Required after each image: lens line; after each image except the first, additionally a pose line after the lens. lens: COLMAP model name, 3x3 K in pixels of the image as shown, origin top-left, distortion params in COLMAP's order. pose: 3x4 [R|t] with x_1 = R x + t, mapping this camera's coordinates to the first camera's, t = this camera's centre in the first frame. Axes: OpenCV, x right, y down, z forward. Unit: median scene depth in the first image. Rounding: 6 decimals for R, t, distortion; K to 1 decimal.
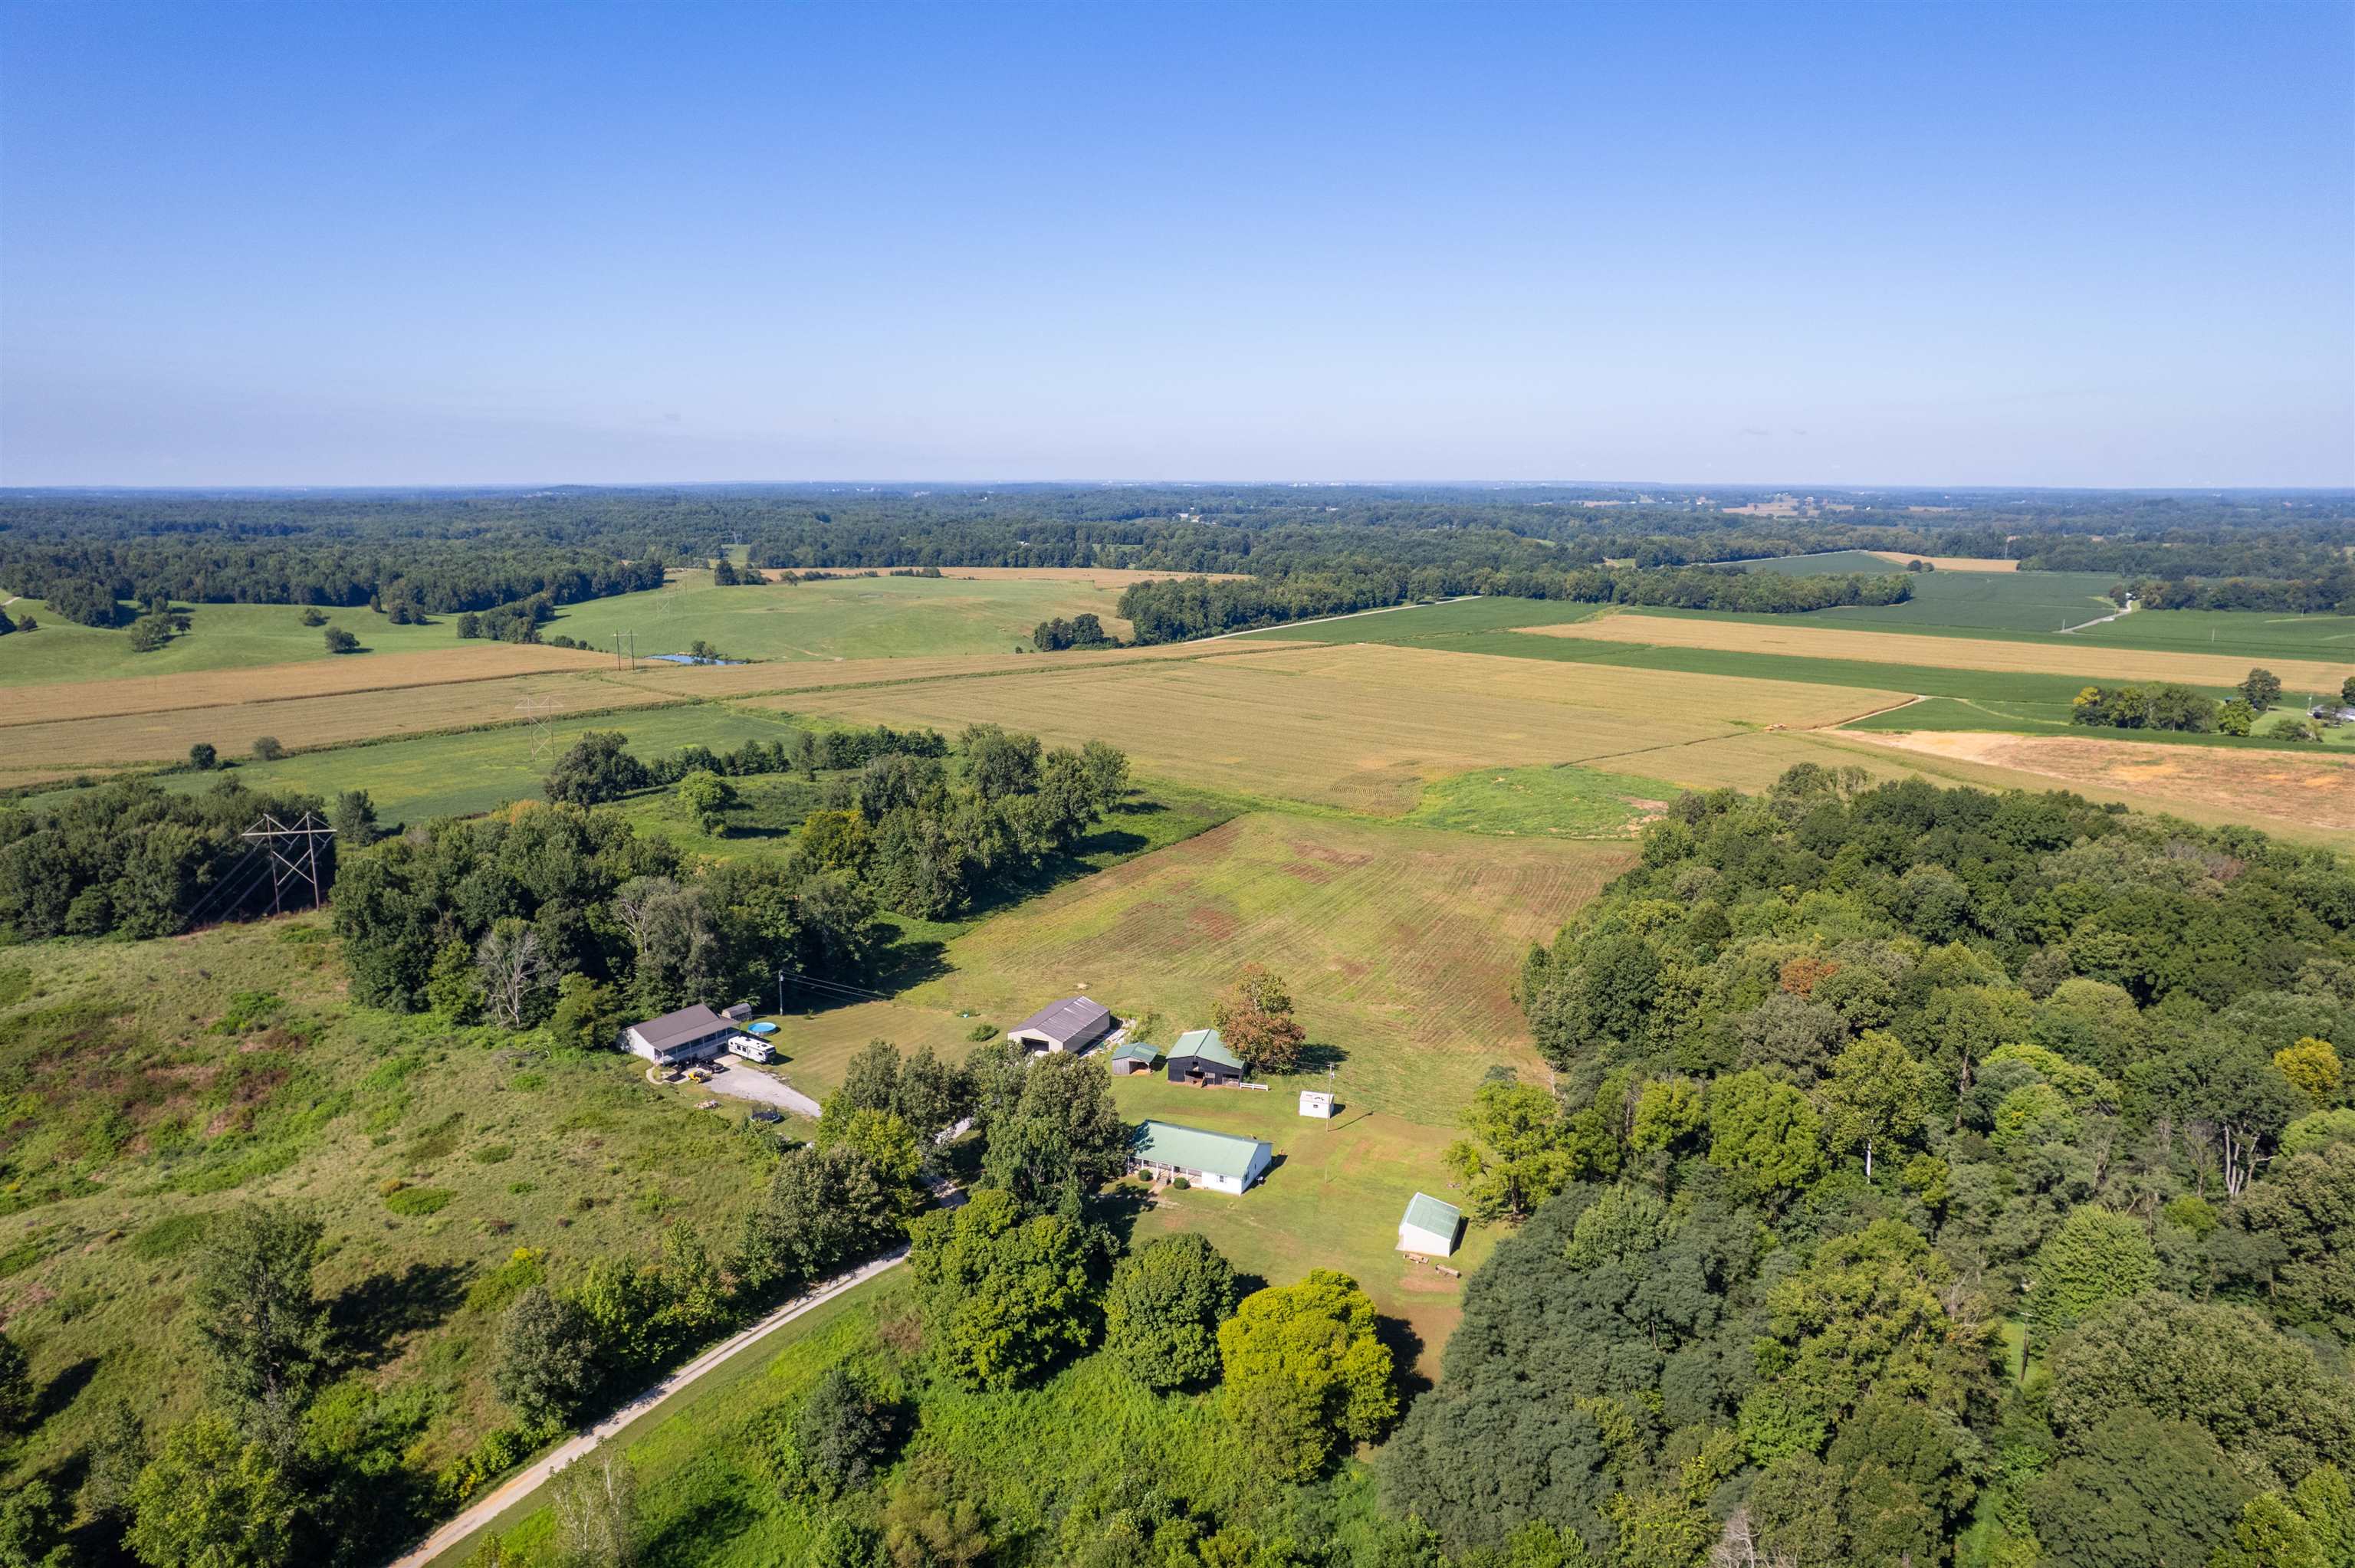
lens RADIAL K [[1504.7, 0, 1185.1], [0, 1504.7, 797.7], [0, 0, 1]] dist [-0.063516, 0.041632]
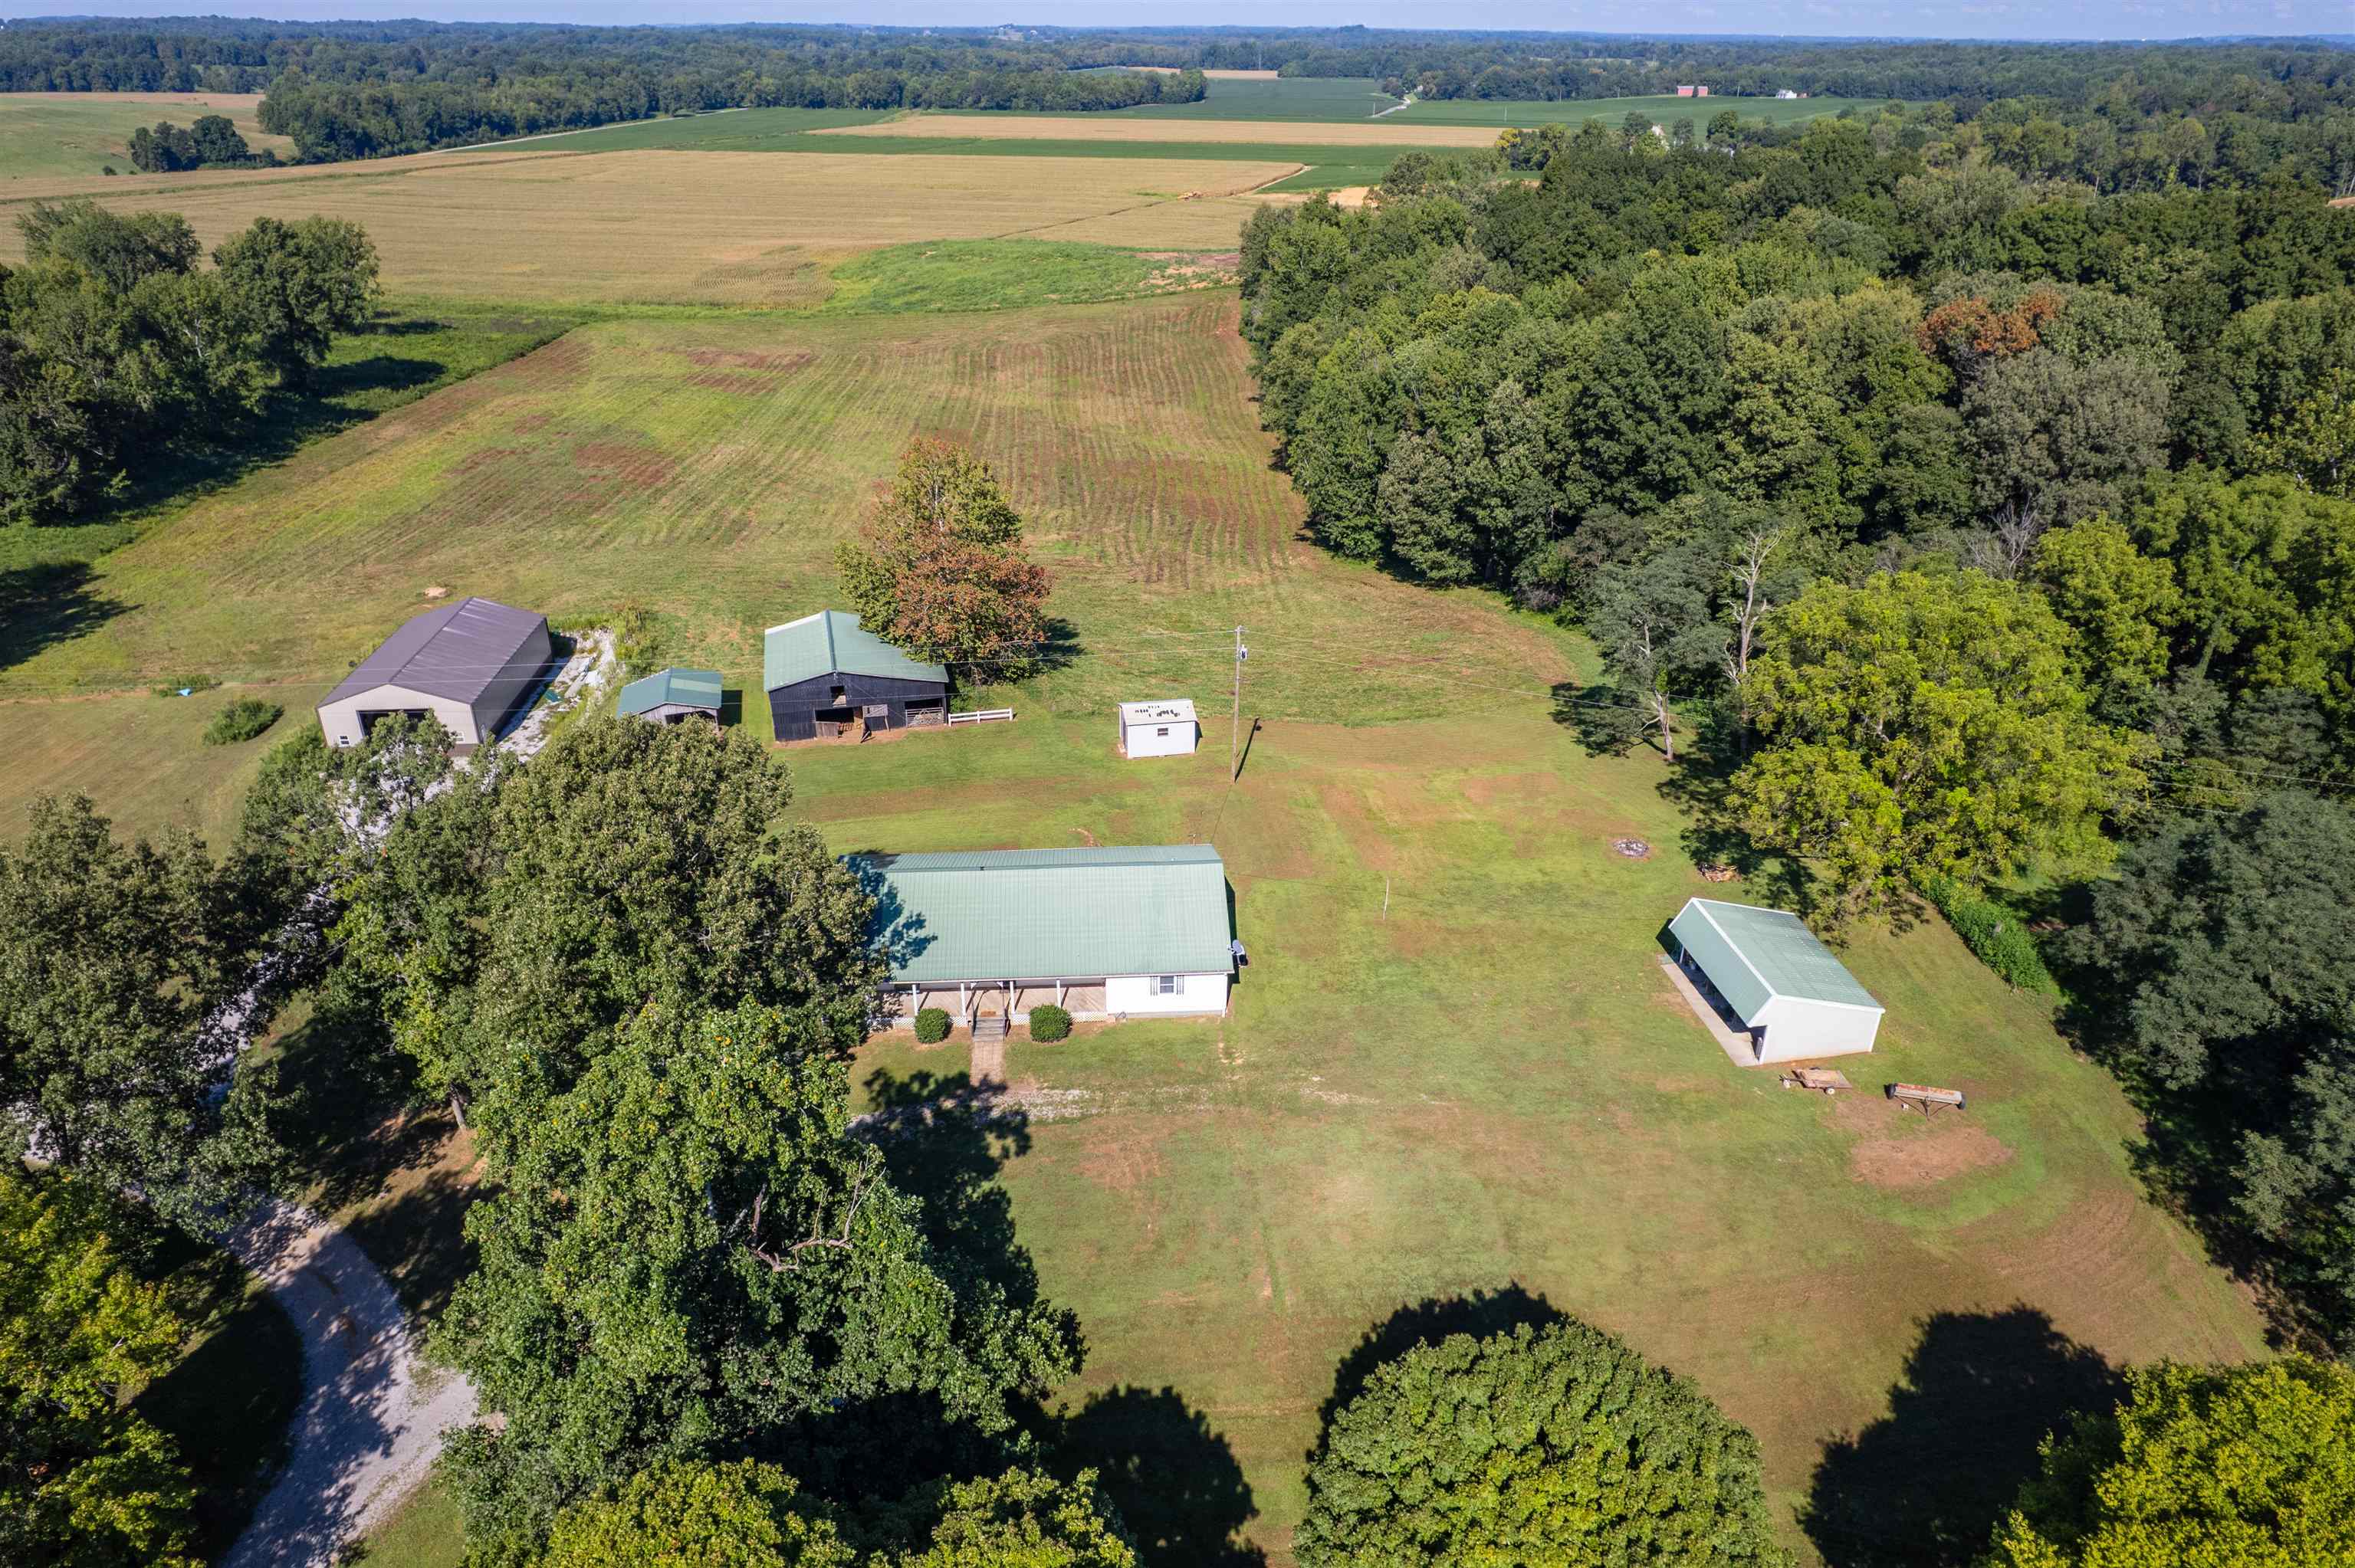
lens RADIAL K [[1509.1, 0, 1187.2], [0, 1509.1, 784.8], [0, 0, 1]] dist [-0.082932, 0.077912]
pose [[0.881452, -0.210228, 0.422903, -0.021574], [0.092220, 0.954840, 0.282446, 0.021645], [-0.463183, -0.209963, 0.861033, 0.137533]]
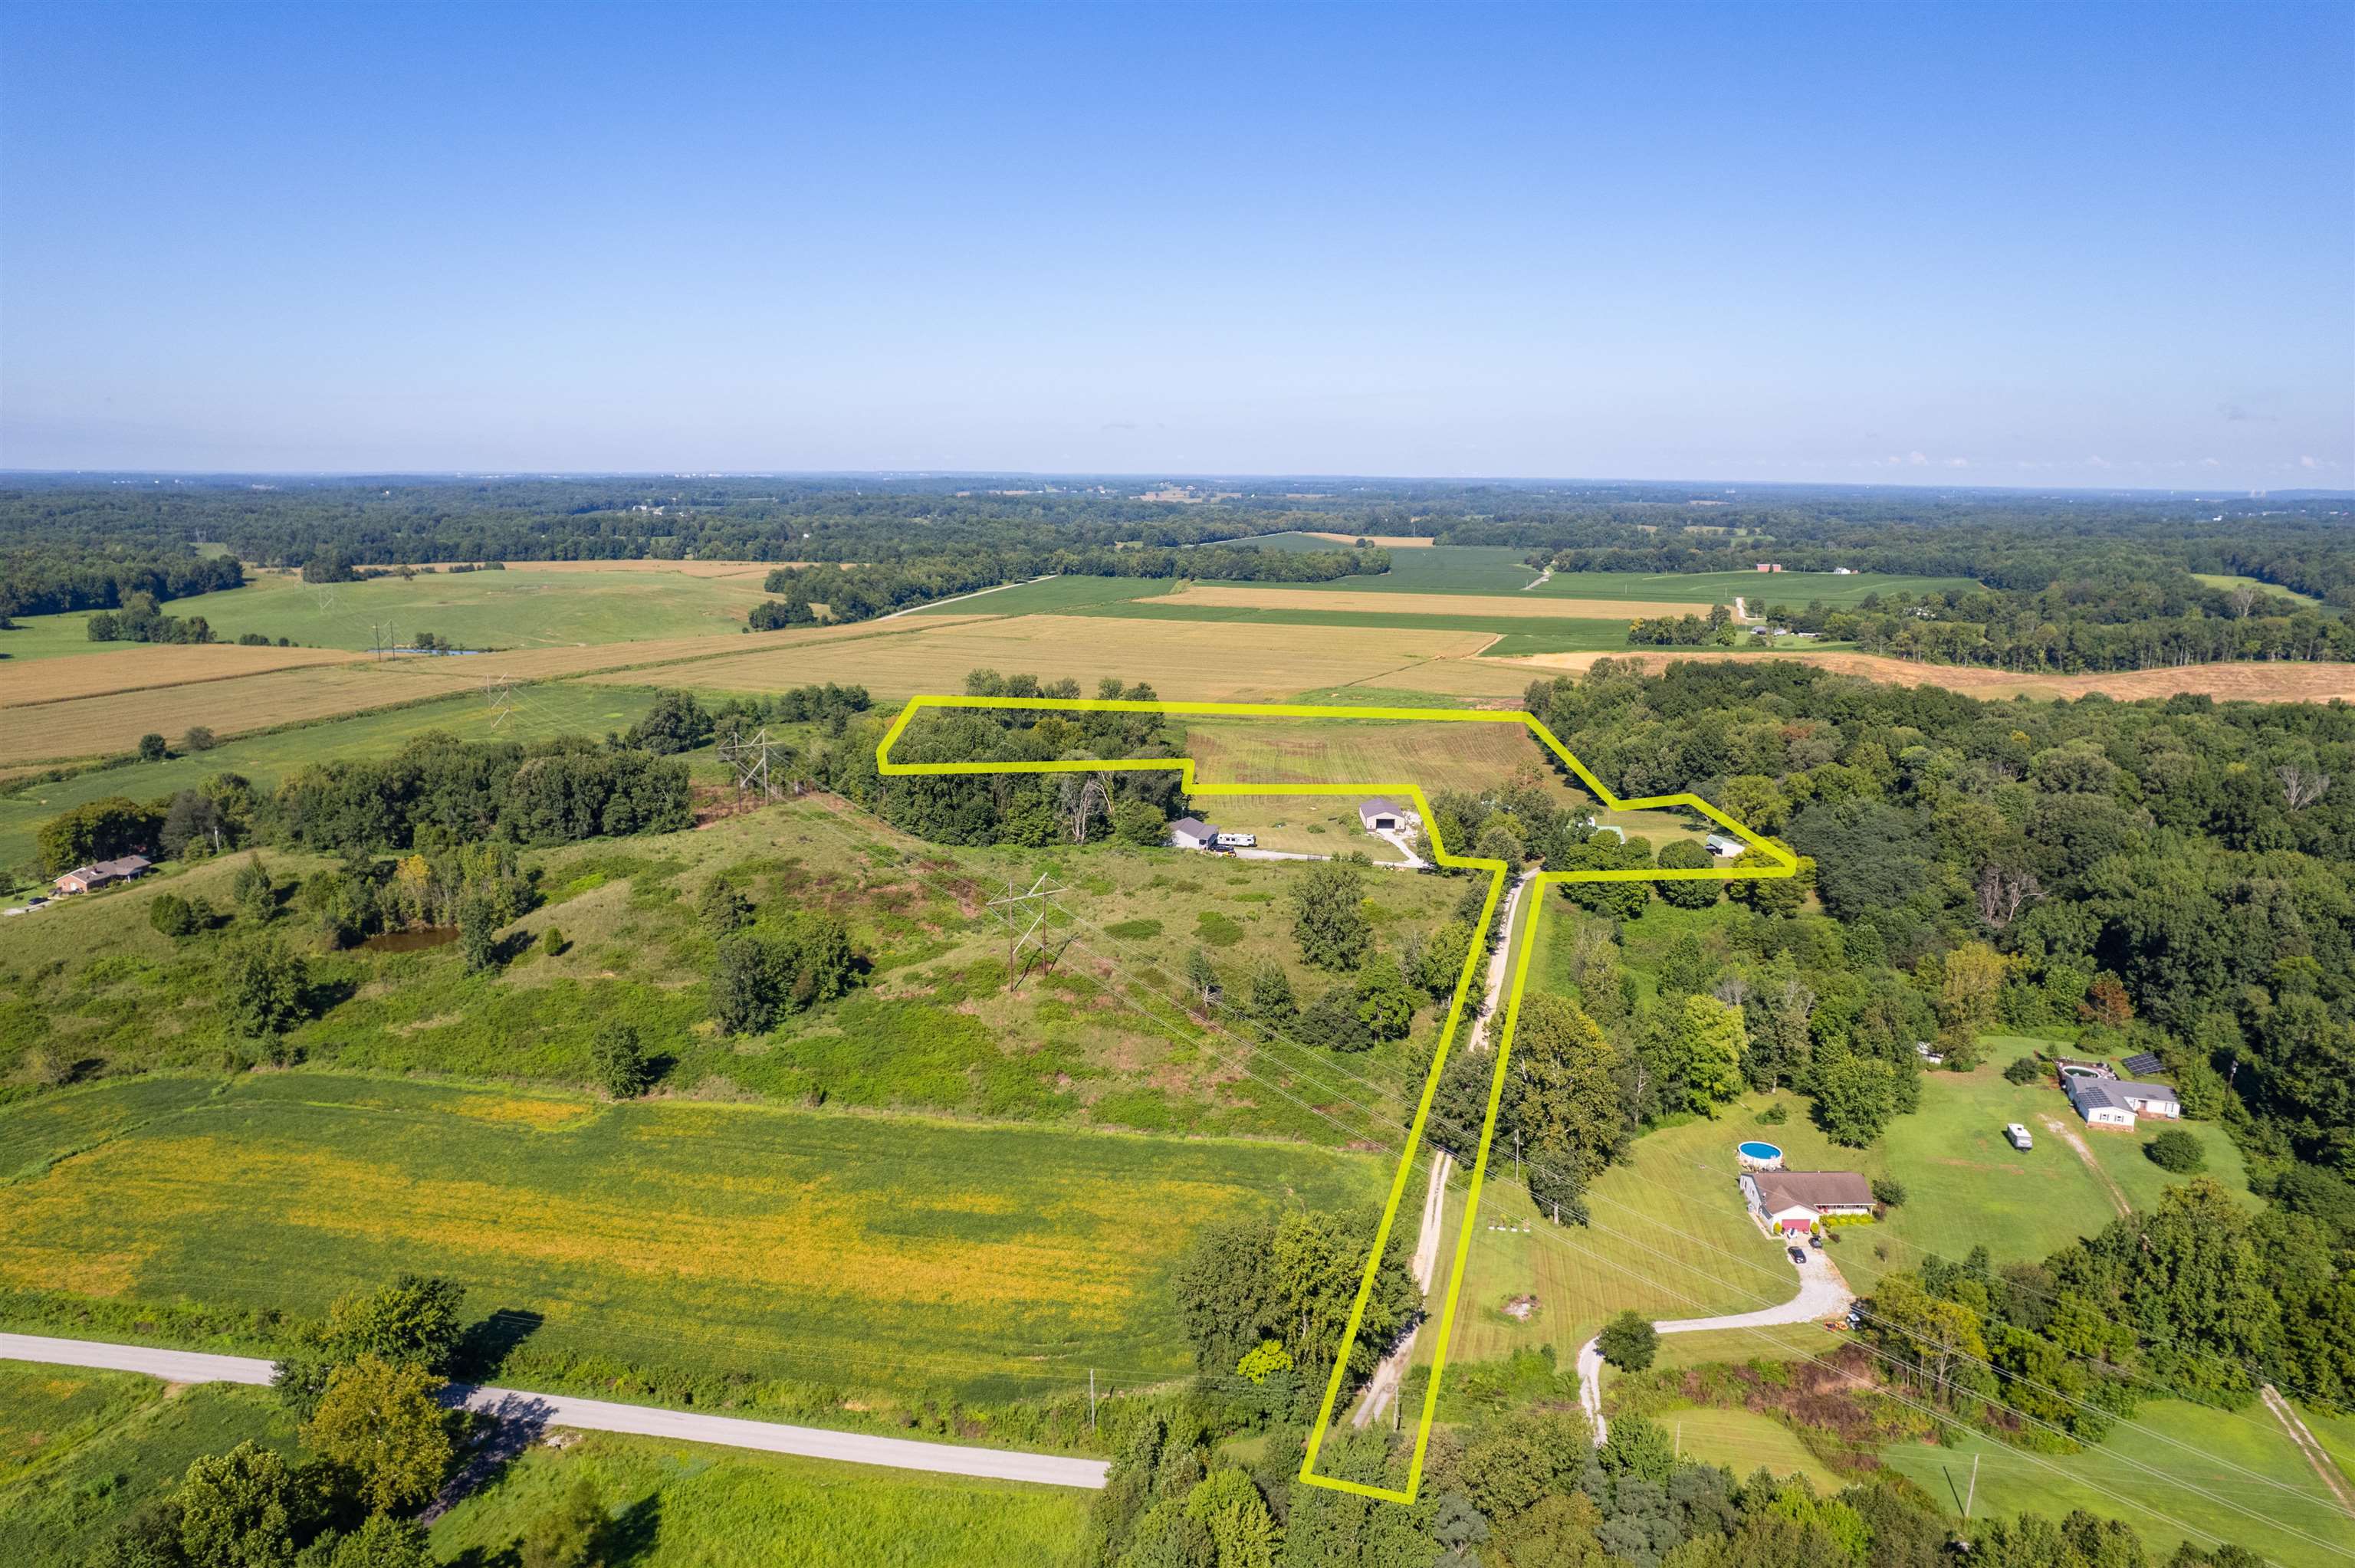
lens RADIAL K [[1509.1, 0, 1187.2], [0, 1509.1, 784.8], [0, 0, 1]] dist [-0.082932, 0.077912]
pose [[0.916202, -0.075198, 0.393598, -0.244586], [0.075966, 0.997017, 0.013653, 0.021506], [-0.393450, 0.017391, 0.919181, -0.114102]]
